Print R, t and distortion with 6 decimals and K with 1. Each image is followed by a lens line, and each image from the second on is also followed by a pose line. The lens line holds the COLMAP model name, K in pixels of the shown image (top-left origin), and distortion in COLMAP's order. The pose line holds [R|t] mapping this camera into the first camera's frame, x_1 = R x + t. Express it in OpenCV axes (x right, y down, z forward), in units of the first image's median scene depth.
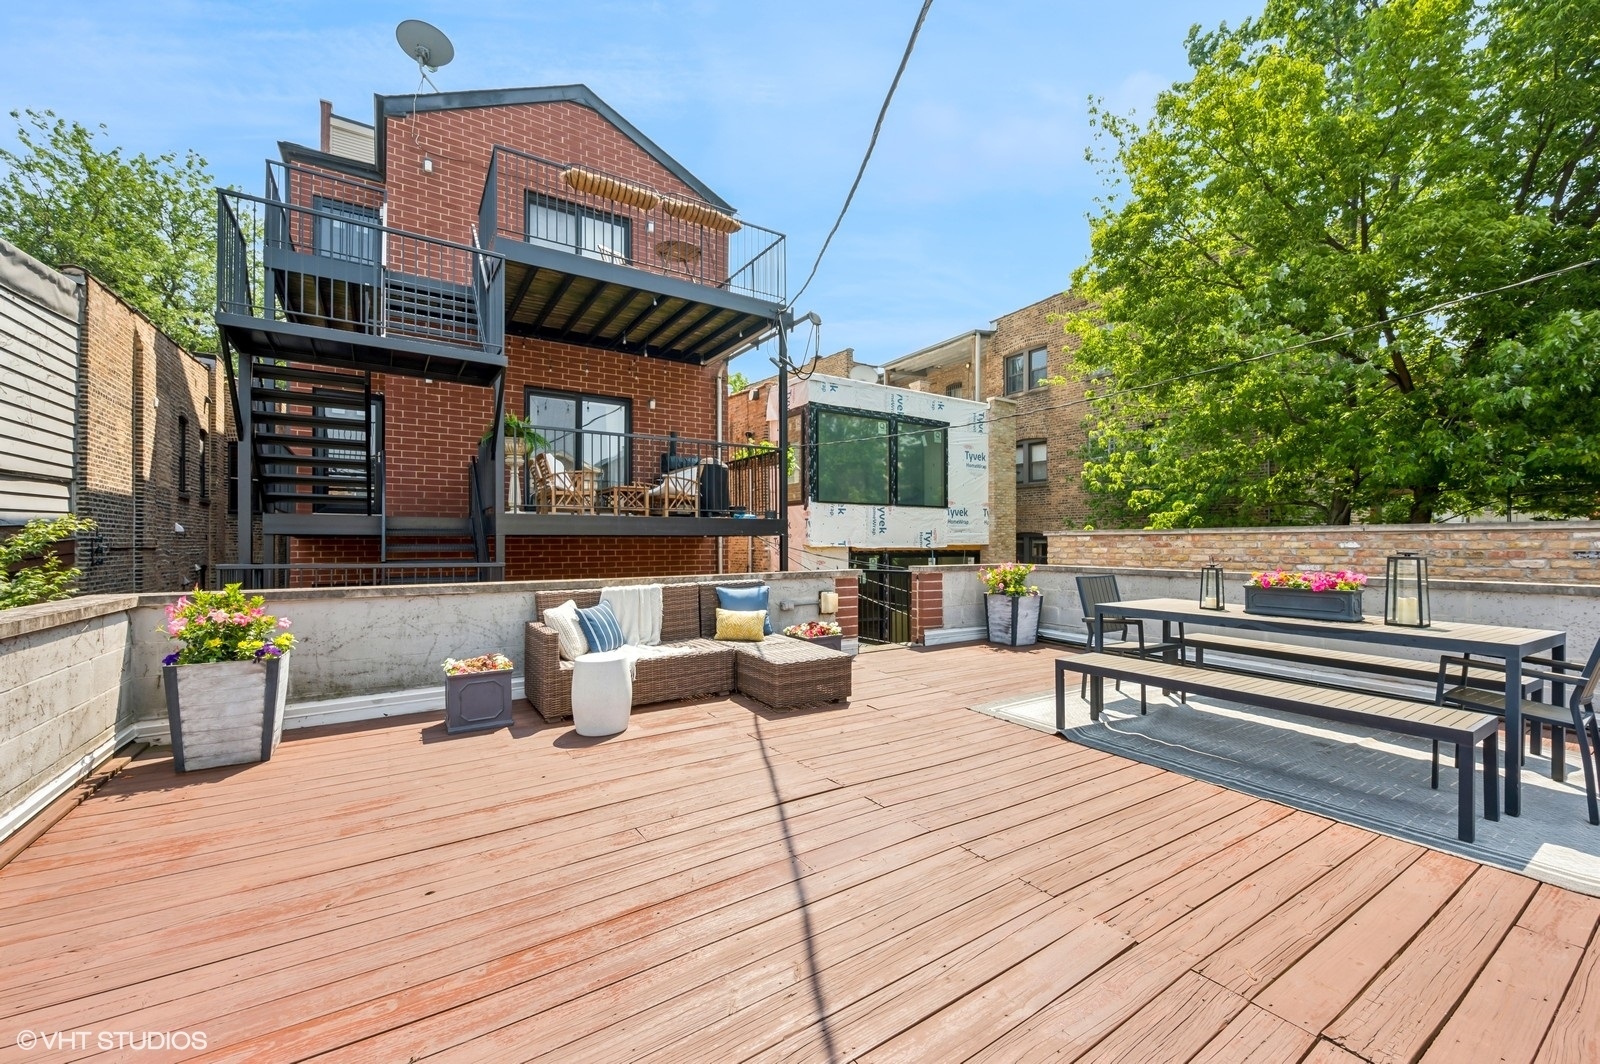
lens RADIAL K [[648.4, 0, 800.9], [0, 648.4, 537.5], [0, 0, 1]] dist [-0.000463, -0.000058]
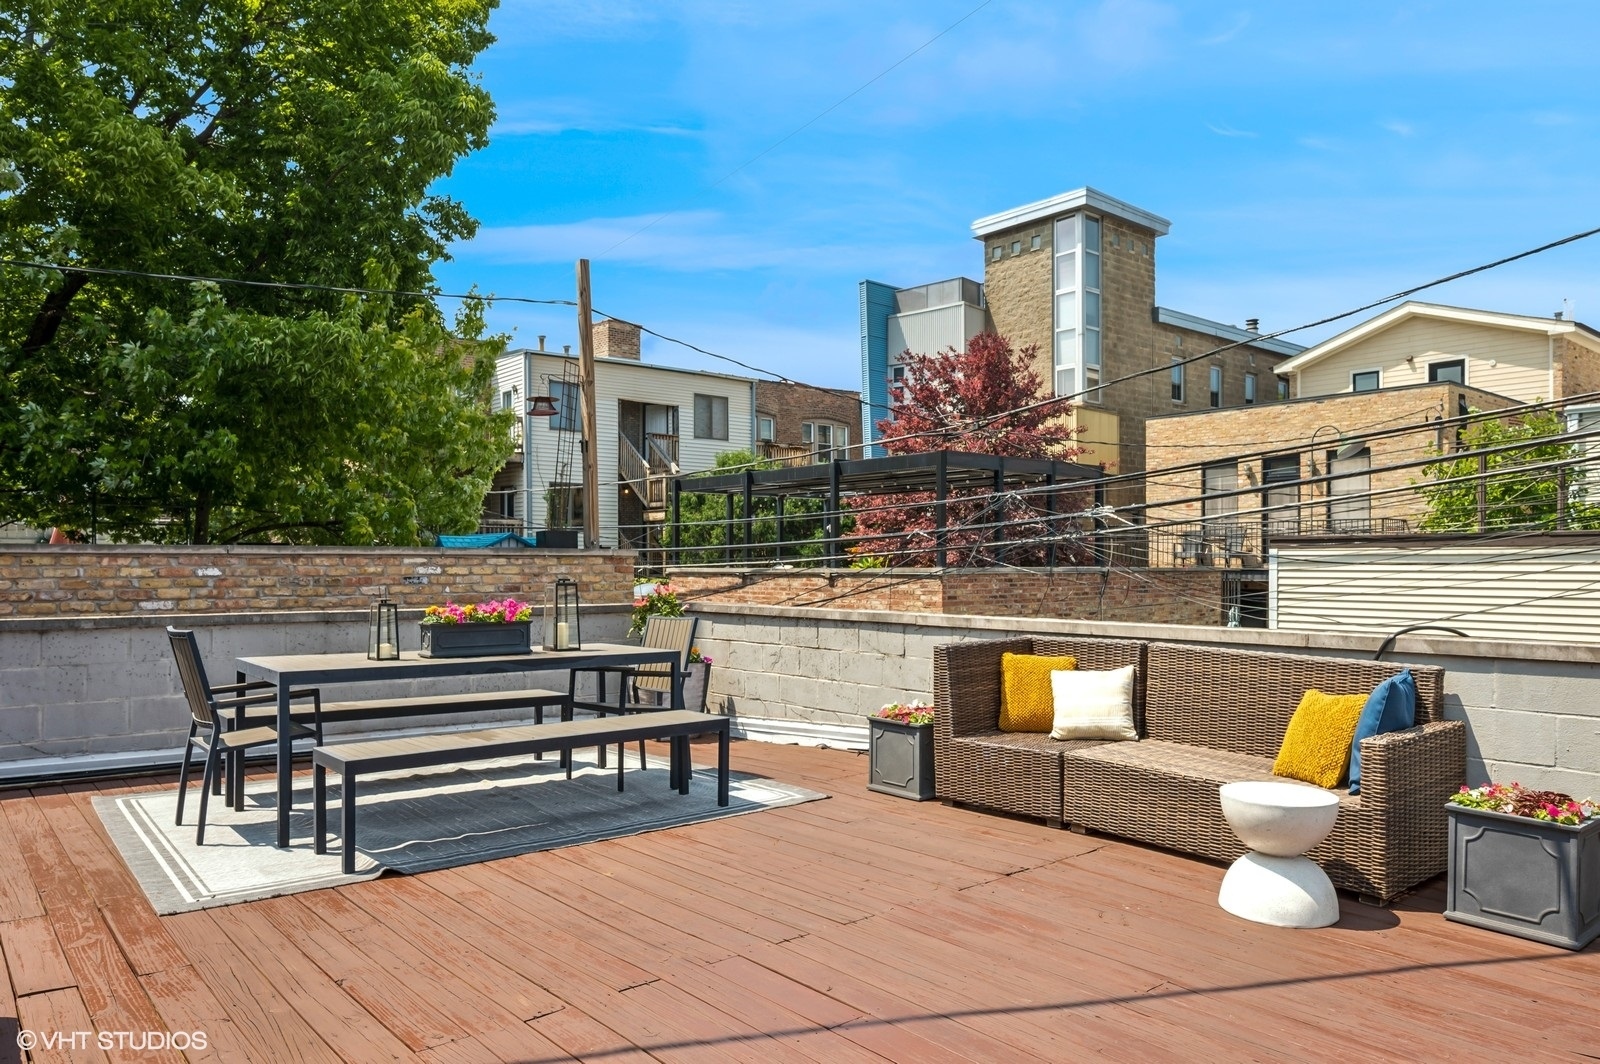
lens RADIAL K [[1097.5, 0, 811.4], [0, 1097.5, 568.6], [0, 0, 1]] dist [0.001992, 0.000046]
pose [[-0.150255, -0.003805, 0.988640, -0.546477], [-0.008441, 0.999961, 0.002566, -0.001343], [-0.988611, -0.007960, -0.150281, 0.565993]]
